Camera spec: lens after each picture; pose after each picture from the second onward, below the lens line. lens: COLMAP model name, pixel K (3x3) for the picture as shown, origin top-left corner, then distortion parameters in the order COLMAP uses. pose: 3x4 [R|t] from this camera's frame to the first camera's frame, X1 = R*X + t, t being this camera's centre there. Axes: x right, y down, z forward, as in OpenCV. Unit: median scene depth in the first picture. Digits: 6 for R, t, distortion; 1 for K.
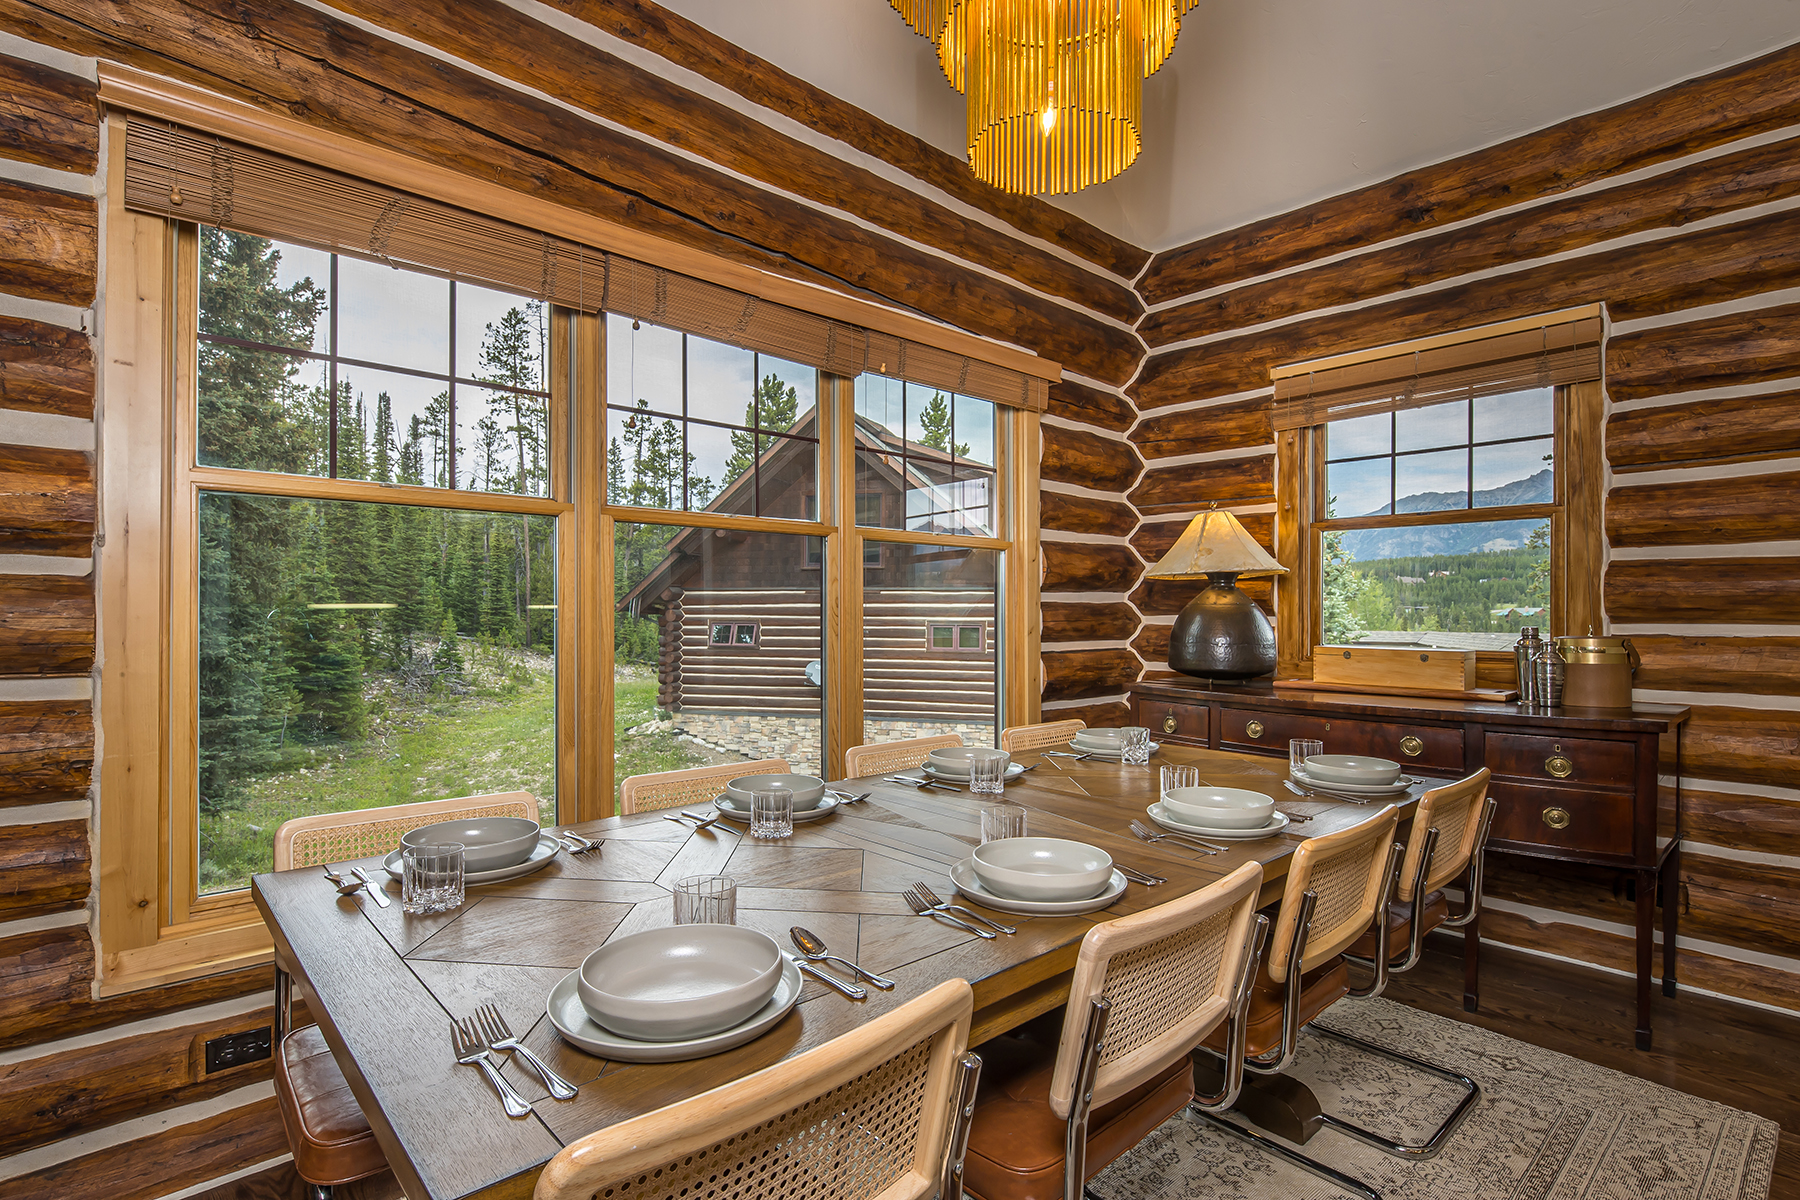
lens RADIAL K [[875.4, 0, 908.9], [0, 875.4, 607.8], [0, 0, 1]] dist [-0.006289, -0.002783]
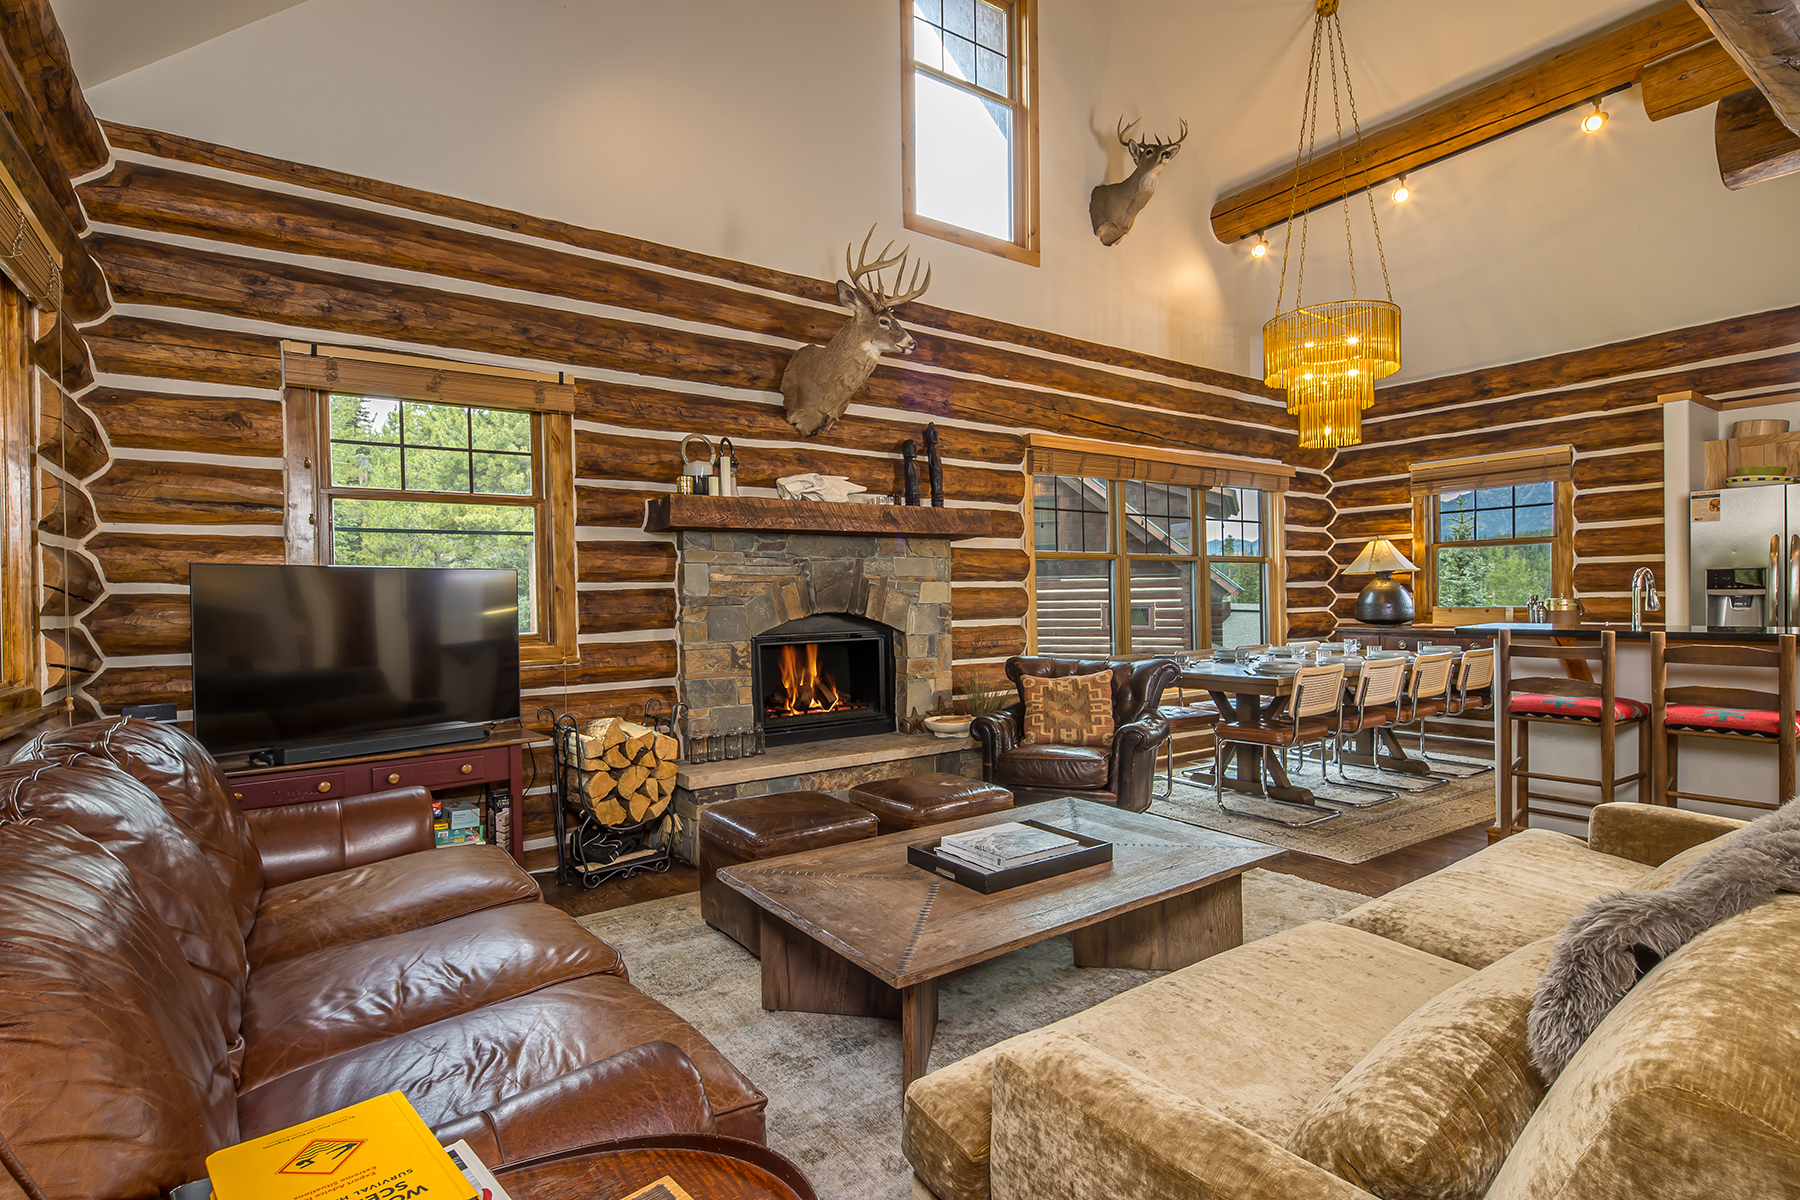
lens RADIAL K [[875.4, 0, 900.9], [0, 875.4, 606.1], [0, 0, 1]] dist [-0.006289, -0.002783]
pose [[0.989365, -0.017588, -0.144386, -0.426969], [0.019547, 0.999735, 0.012160, -0.005769], [0.144134, -0.014853, 0.989447, -1.084241]]
